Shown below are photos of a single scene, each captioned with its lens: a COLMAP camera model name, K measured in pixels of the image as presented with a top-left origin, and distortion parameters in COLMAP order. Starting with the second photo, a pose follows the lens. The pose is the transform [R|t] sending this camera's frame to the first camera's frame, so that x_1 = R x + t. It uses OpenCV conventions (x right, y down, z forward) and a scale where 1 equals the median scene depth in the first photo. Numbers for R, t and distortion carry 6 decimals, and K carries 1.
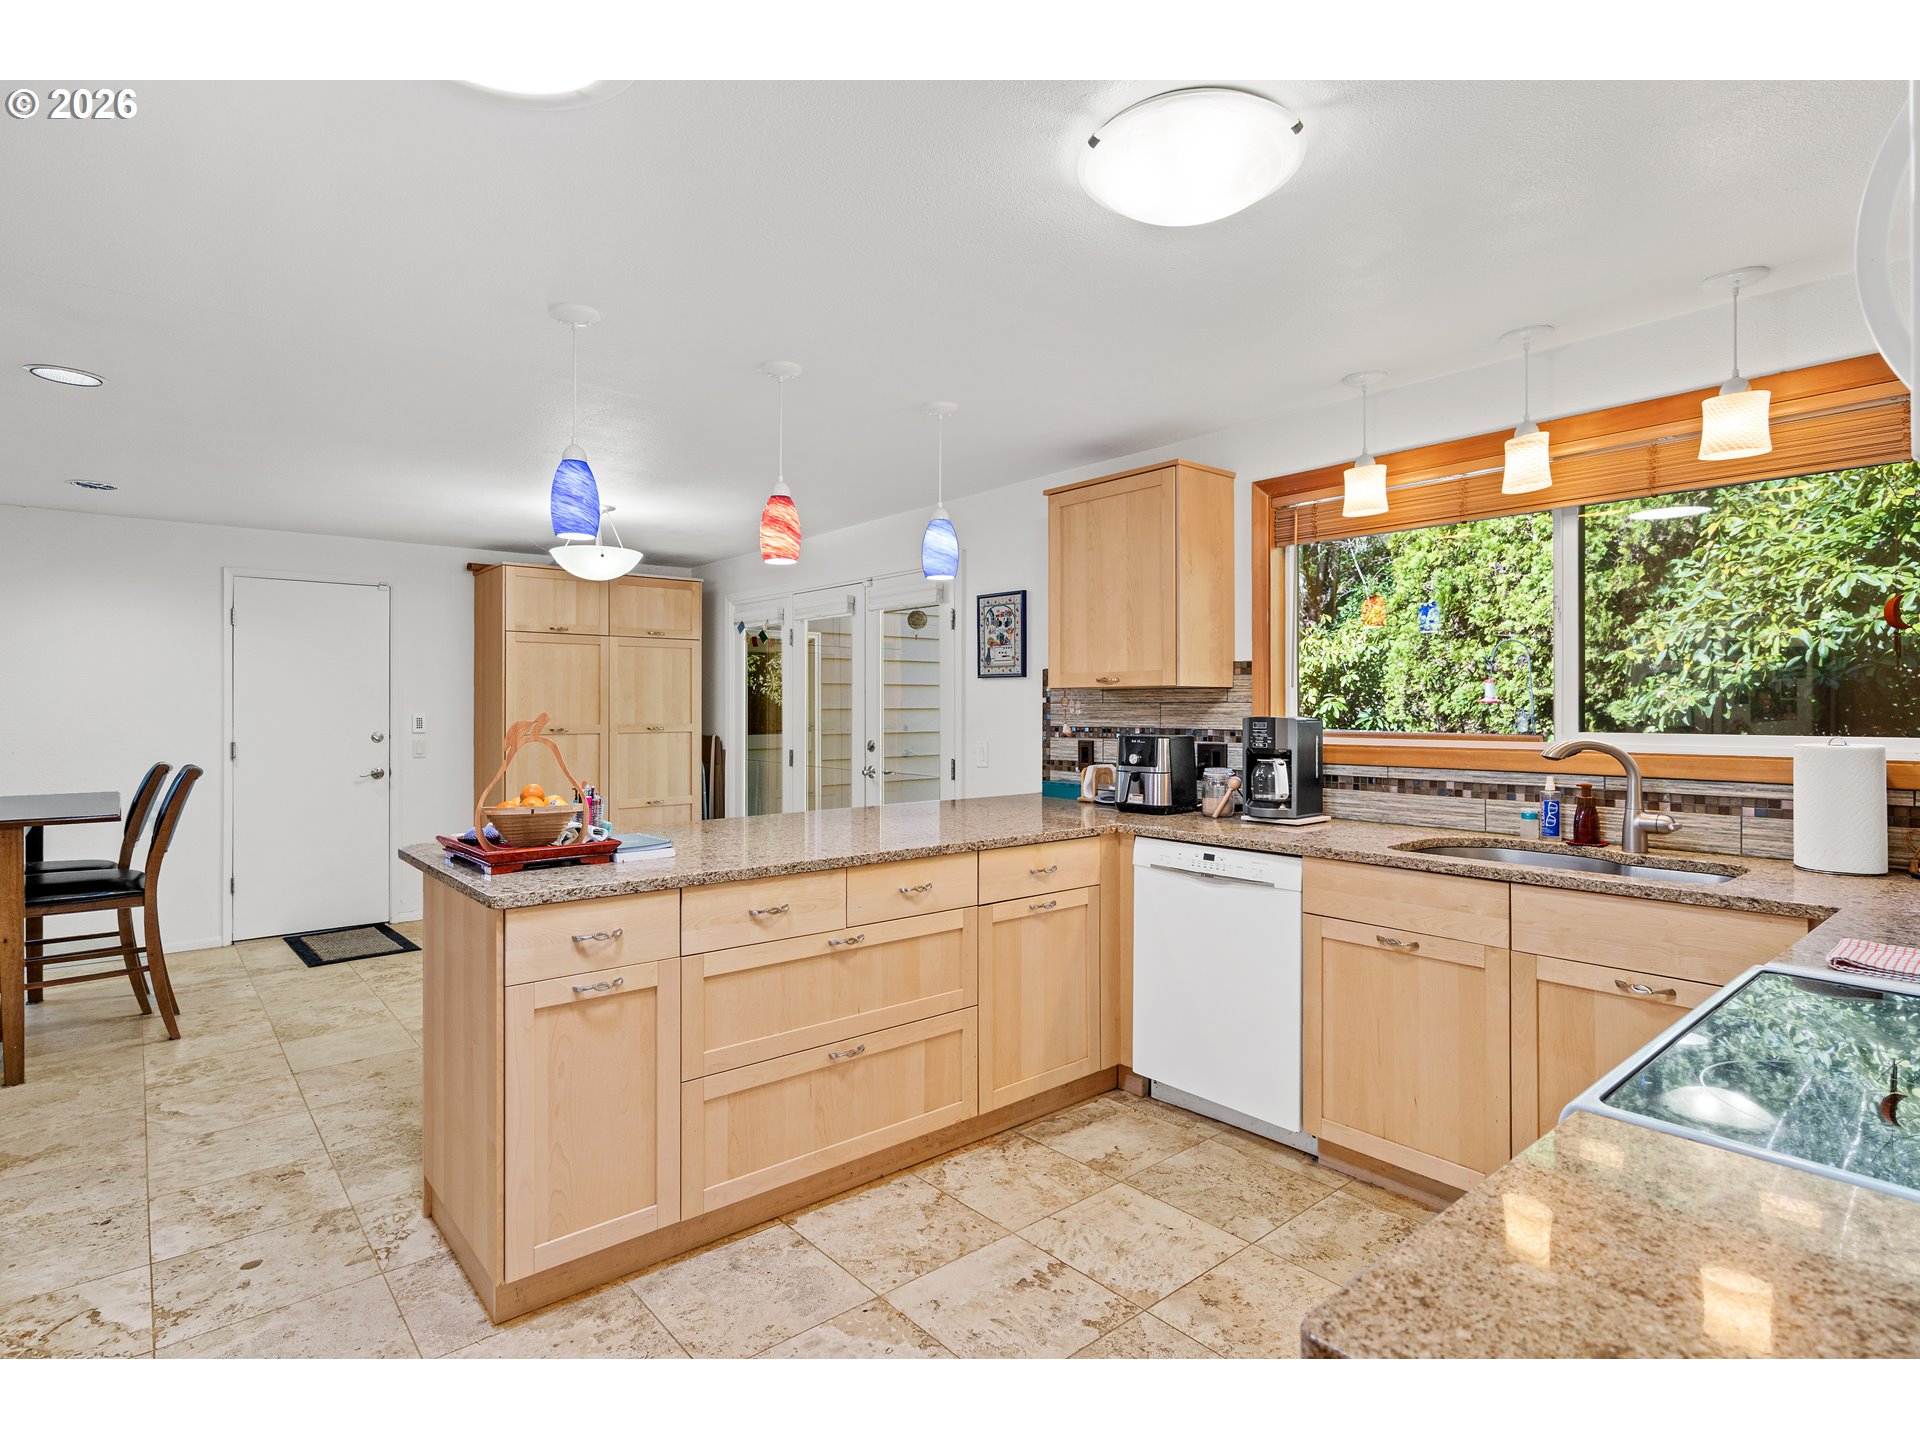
lens RADIAL K [[945.5, 0, 960.0], [0, 945.5, 720.0], [0, 0, 1]] dist [-0.014058, 0.000118]
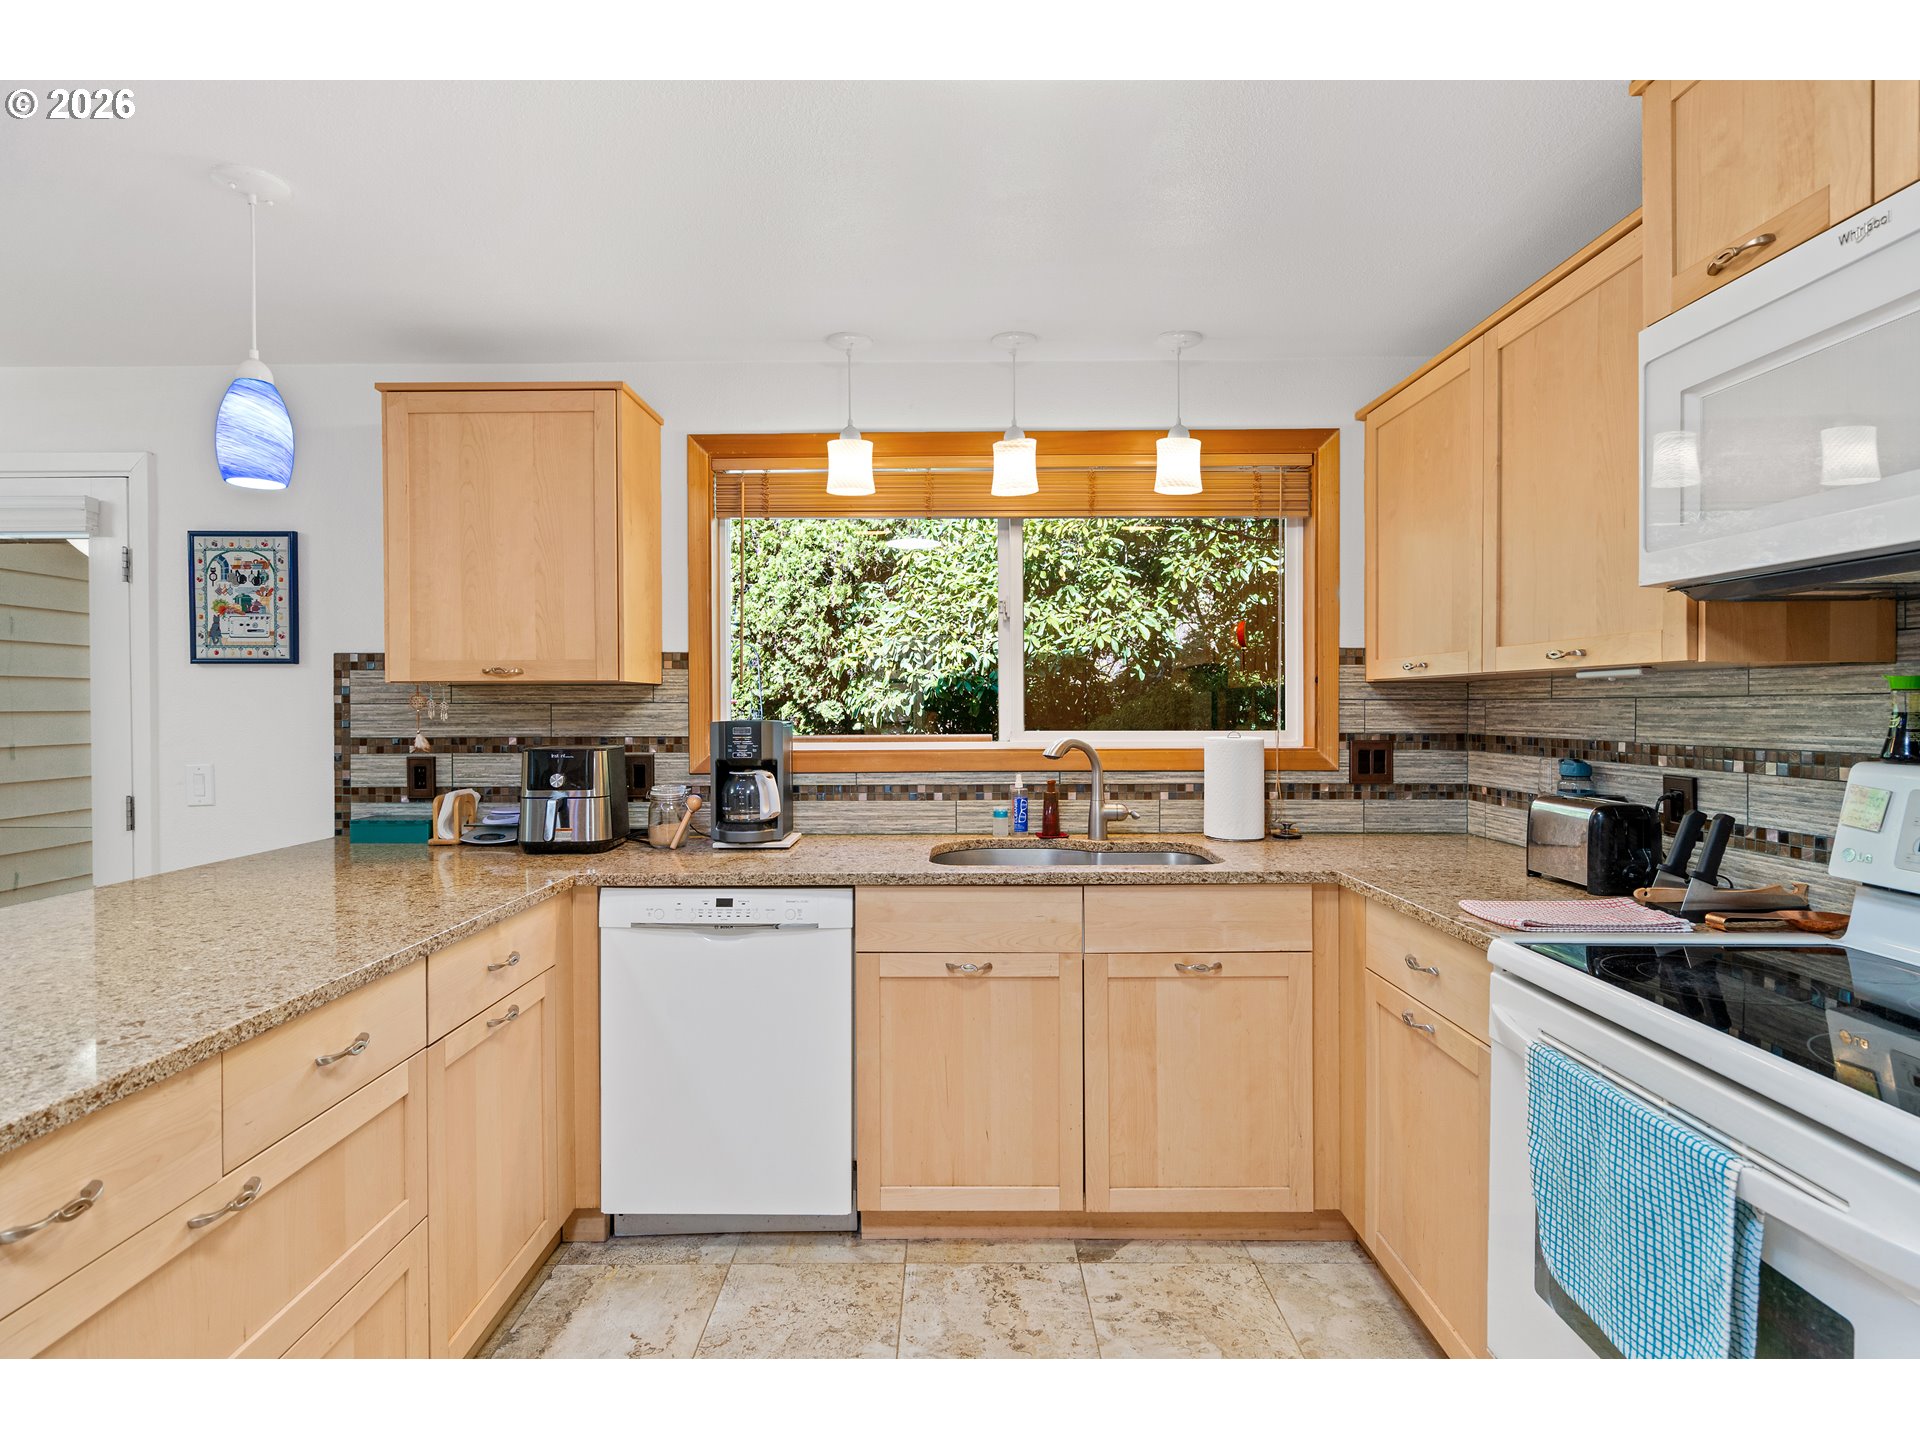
lens RADIAL K [[945.5, 0, 960.0], [0, 945.5, 720.0], [0, 0, 1]] dist [-0.014058, 0.000118]
pose [[0.652946, -0.012848, 0.757295, -0.160871], [0.012730, 0.999901, 0.005988, -0.005653], [-0.757297, 0.005730, 0.653045, 0.287644]]
